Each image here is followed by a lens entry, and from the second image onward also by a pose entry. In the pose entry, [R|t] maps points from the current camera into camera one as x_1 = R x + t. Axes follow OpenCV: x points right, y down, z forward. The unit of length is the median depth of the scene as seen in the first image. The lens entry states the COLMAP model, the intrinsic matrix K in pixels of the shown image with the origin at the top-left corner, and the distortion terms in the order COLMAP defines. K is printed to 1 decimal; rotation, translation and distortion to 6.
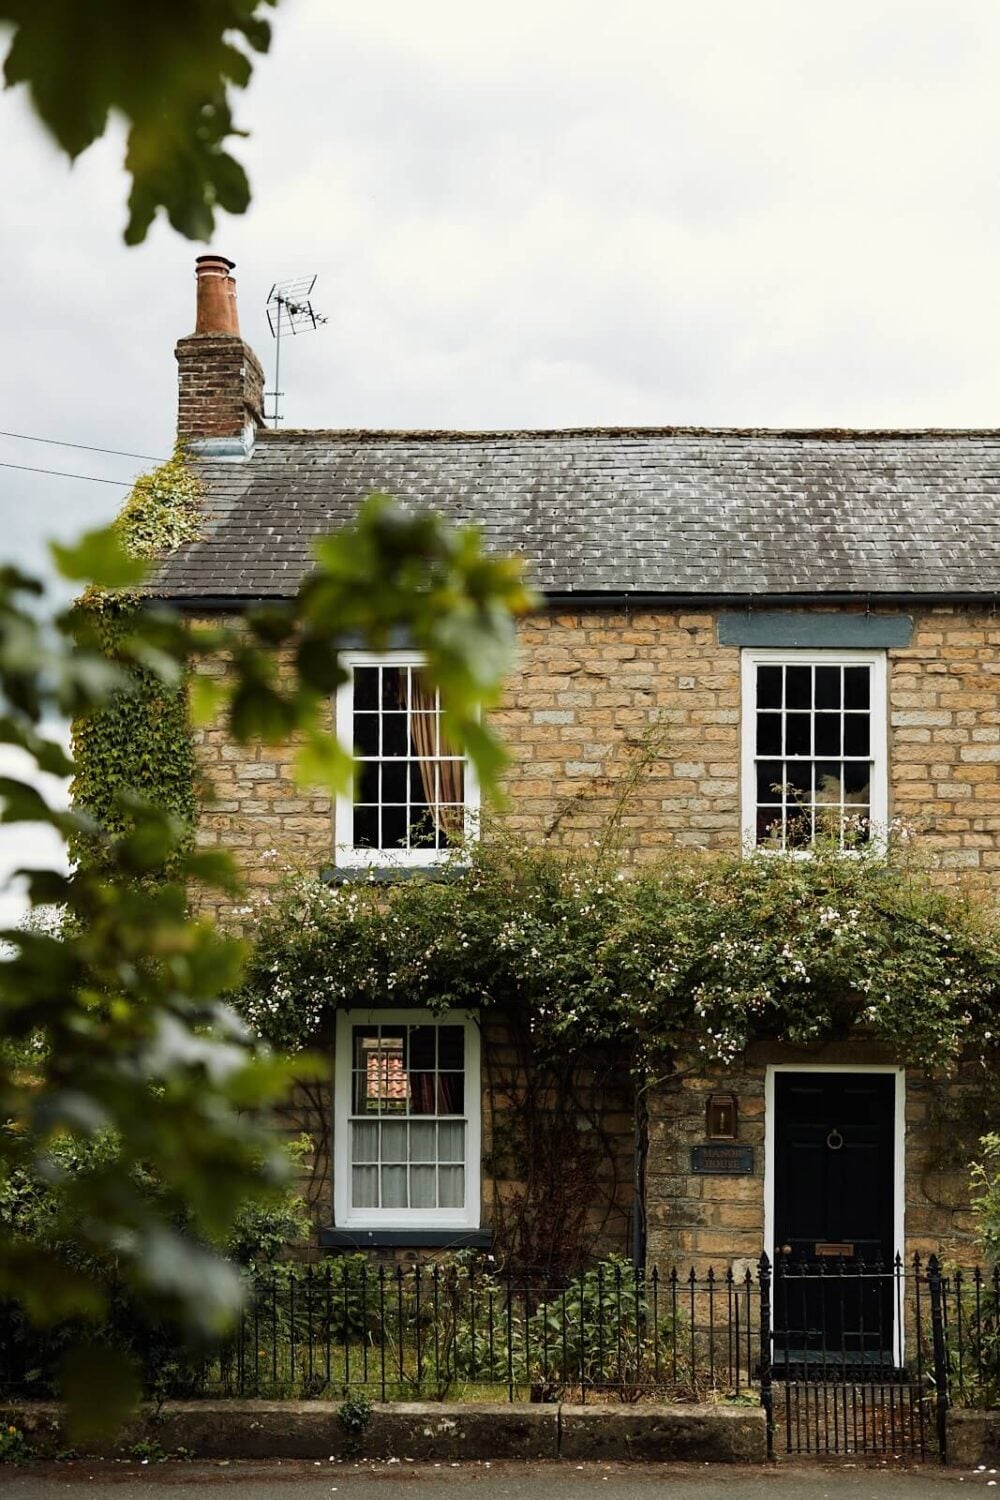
lens RADIAL K [[3241.1, 0, 489.9], [0, 3241.1, 752.6], [0, 0, 1]] dist [0.038670, 0.000000]
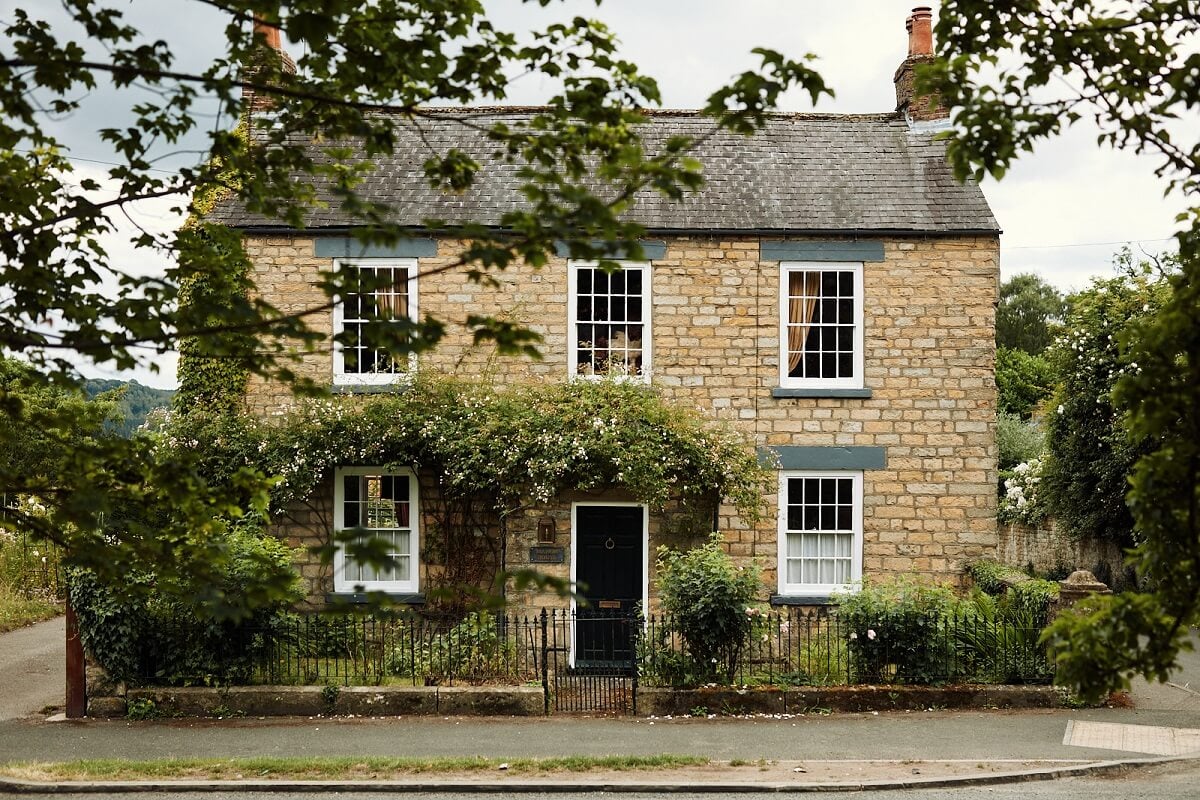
lens RADIAL K [[2592.9, 0, 606.0], [0, 2592.9, 395.1], [0, 0, 1]] dist [0.038670, 0.000000]
pose [[0.999459, -0.000957, 0.032868, 0.056717], [-0.001489, 0.997234, 0.074312, -0.067643], [-0.032848, -0.074321, 0.996693, -0.413112]]
